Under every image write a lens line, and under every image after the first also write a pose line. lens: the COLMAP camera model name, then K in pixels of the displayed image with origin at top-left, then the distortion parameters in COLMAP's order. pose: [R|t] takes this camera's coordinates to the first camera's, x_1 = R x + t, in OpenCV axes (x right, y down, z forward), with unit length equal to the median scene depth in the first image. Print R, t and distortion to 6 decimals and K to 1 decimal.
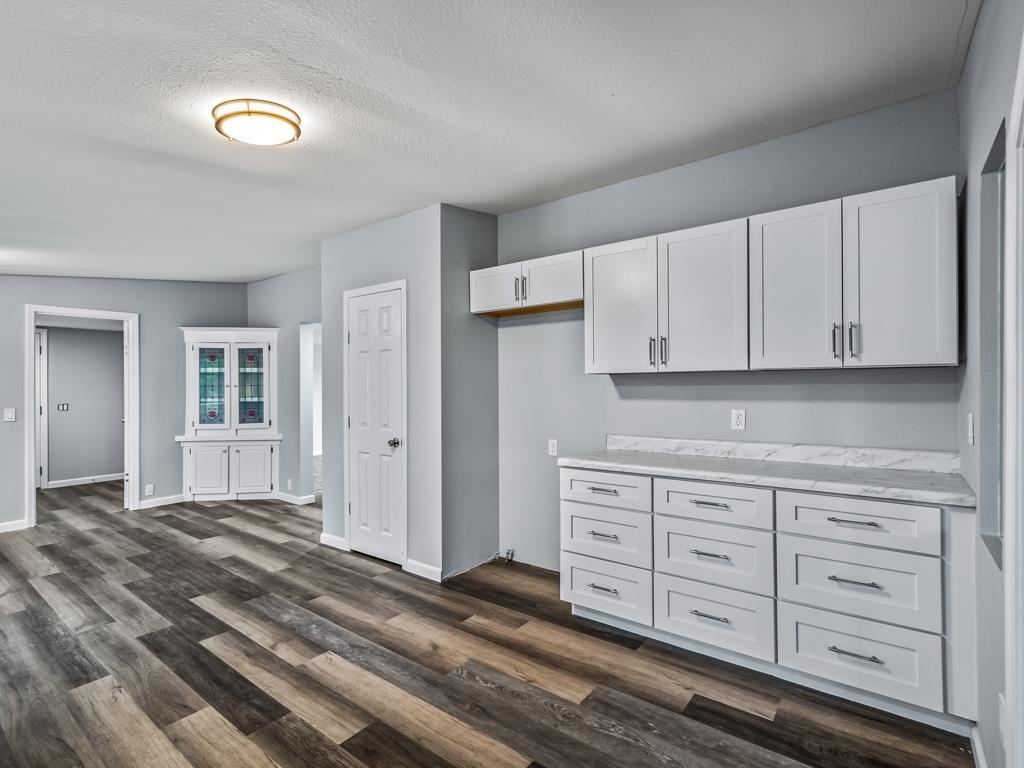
lens RADIAL K [[502.5, 0, 512.0], [0, 502.5, 384.0], [0, 0, 1]] dist [-0.001842, -0.000735]
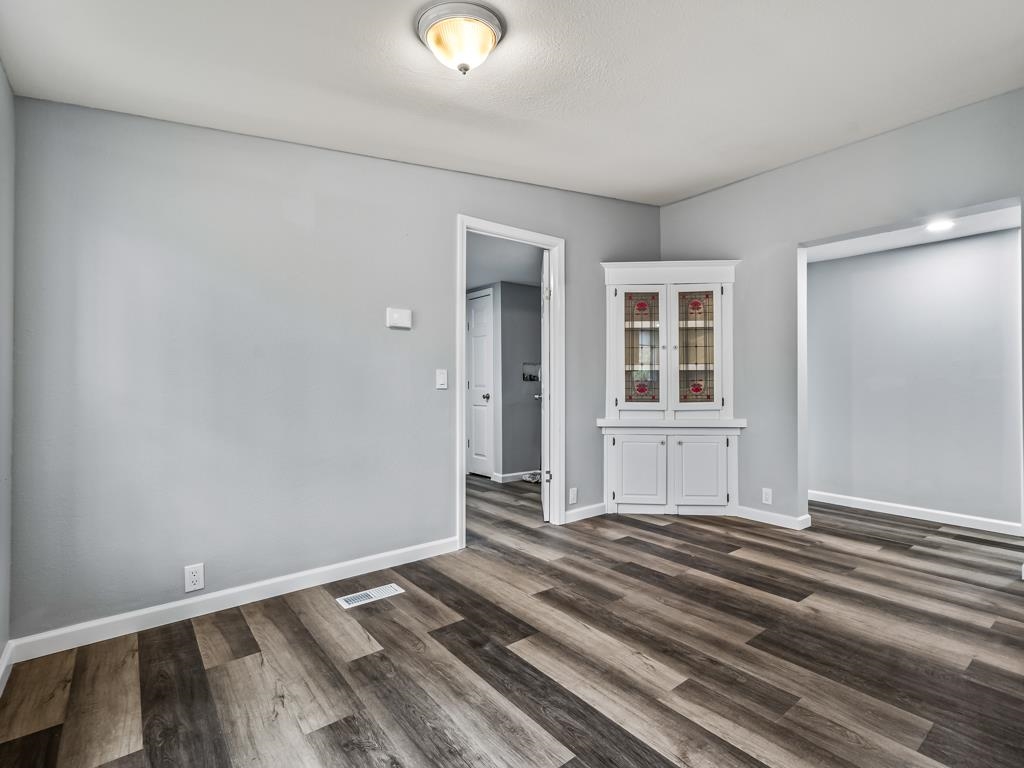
lens RADIAL K [[464.5, 0, 512.0], [0, 464.5, 384.0], [0, 0, 1]] dist [-0.003221, -0.000475]
pose [[0.977633, -0.000068, -0.210319, -0.640668], [-0.001263, 0.999980, -0.006196, 0.058759], [0.210315, 0.006323, 0.977613, 0.340996]]
